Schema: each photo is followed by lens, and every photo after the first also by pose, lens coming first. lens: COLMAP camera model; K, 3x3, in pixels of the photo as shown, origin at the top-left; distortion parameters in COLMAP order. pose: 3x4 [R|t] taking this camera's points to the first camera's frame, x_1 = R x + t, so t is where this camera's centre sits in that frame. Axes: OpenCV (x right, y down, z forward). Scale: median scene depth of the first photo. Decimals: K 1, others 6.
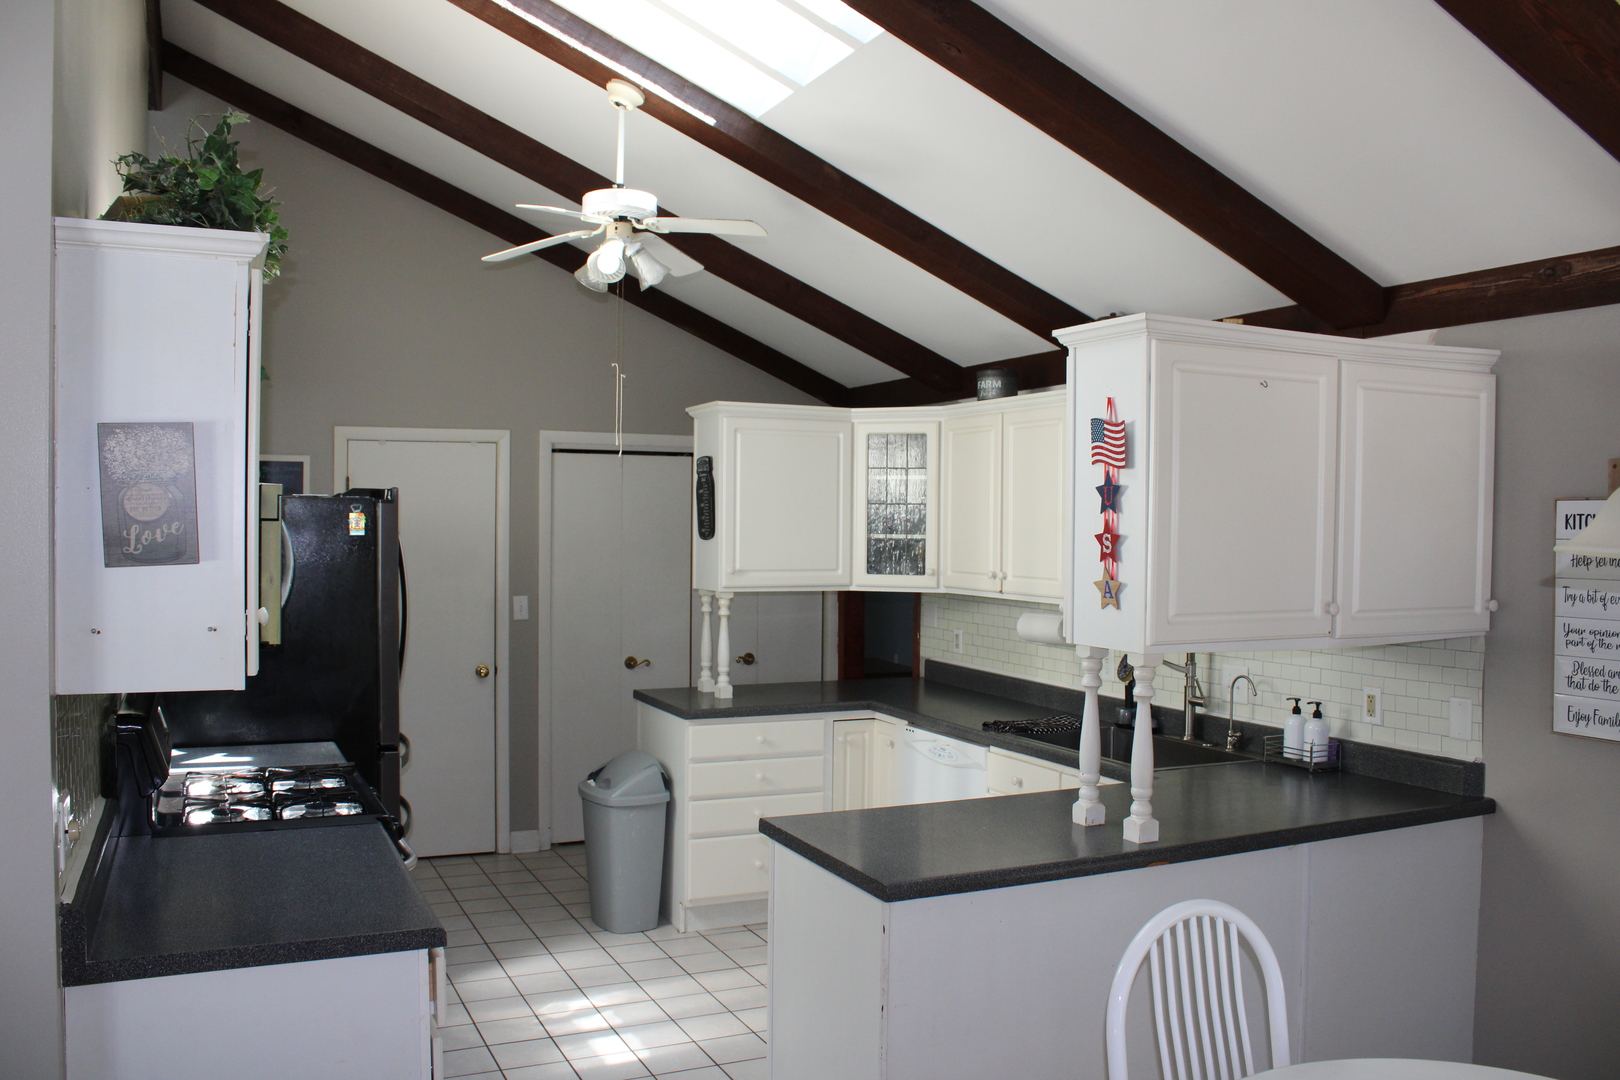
lens RADIAL K [[1352.5, 0, 811.6], [0, 1352.5, 533.6], [0, 0, 1]] dist [-0.132602, 0.088450]
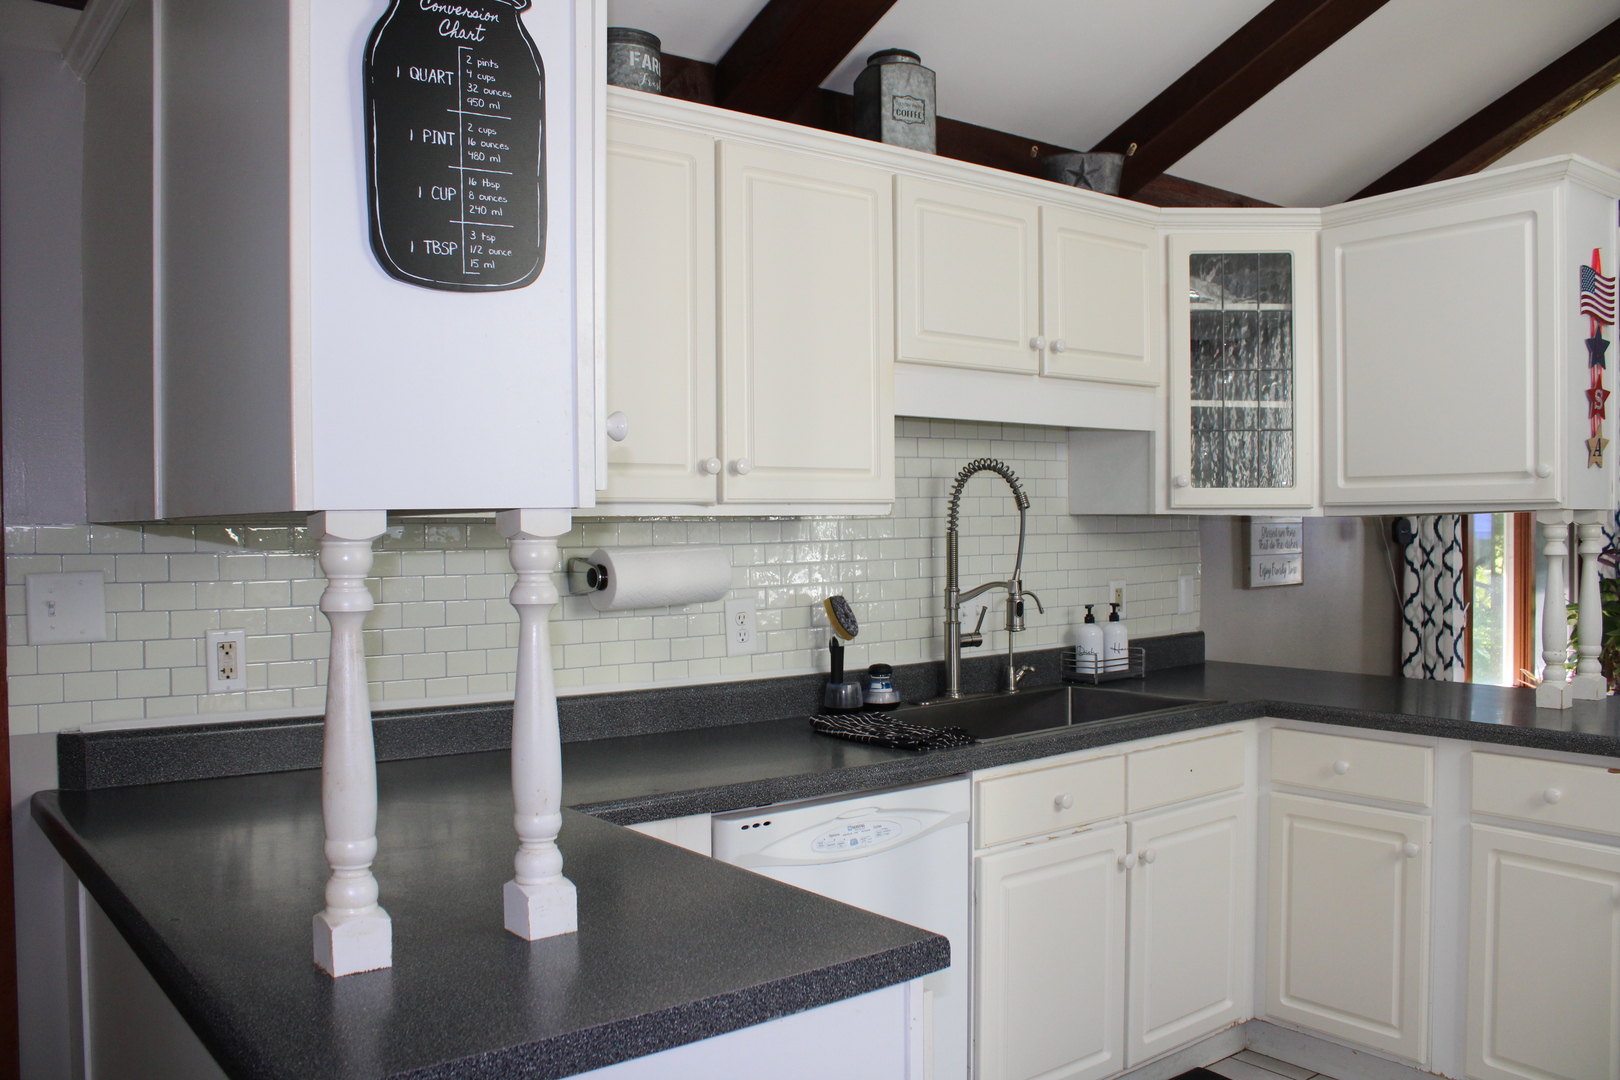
lens RADIAL K [[1352.5, 0, 813.0], [0, 1352.5, 545.9], [0, 0, 1]] dist [-0.132602, 0.088450]
pose [[-0.235959, -0.021817, 0.971518, -0.437423], [0.018013, 0.999478, 0.026819, 0.060412], [-0.971596, 0.023828, -0.235443, 1.389200]]
